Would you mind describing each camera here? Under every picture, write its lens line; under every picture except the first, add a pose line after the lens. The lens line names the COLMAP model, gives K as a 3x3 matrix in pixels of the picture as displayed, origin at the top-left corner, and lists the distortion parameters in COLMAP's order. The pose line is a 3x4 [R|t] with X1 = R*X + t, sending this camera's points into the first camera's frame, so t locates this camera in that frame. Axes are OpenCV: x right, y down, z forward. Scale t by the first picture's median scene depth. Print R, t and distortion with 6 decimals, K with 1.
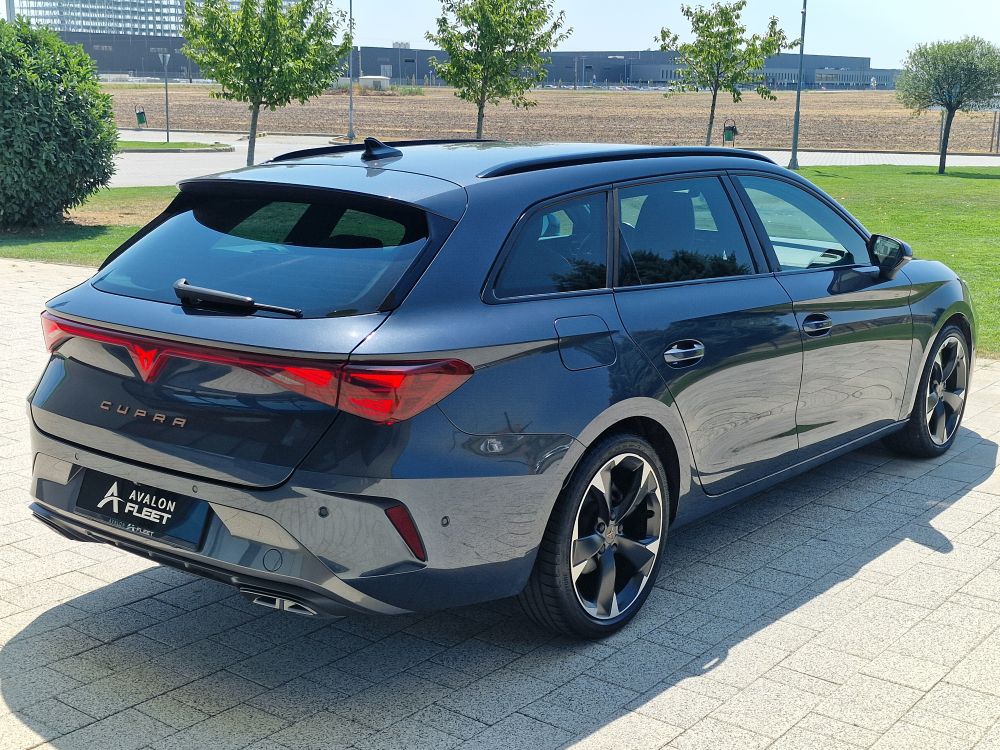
lens RADIAL K [[1345.7, 0, 500.0], [0, 1345.7, 375.0], [0, 0, 1]] dist [0.022320, 0.047131]
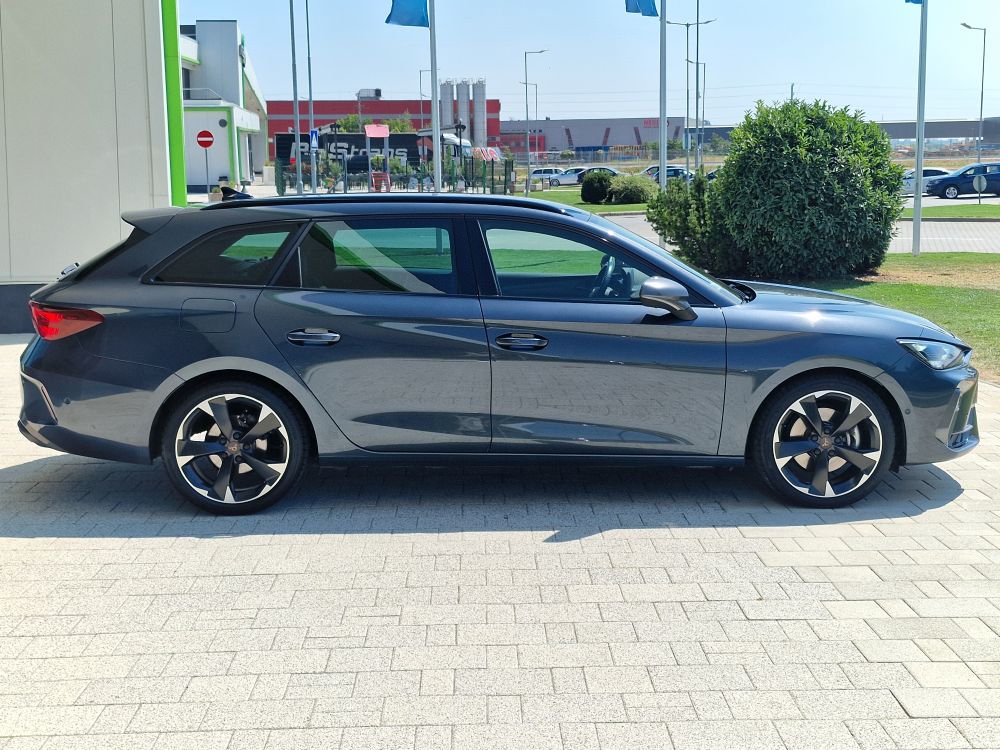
lens RADIAL K [[1345.7, 0, 500.0], [0, 1345.7, 375.0], [0, 0, 1]] dist [0.022320, 0.047131]
pose [[0.612029, 0.095998, -0.784987, 1.360518], [-0.138067, 0.990331, 0.013463, -0.022909], [0.778690, 0.100141, 0.619366, 0.266453]]
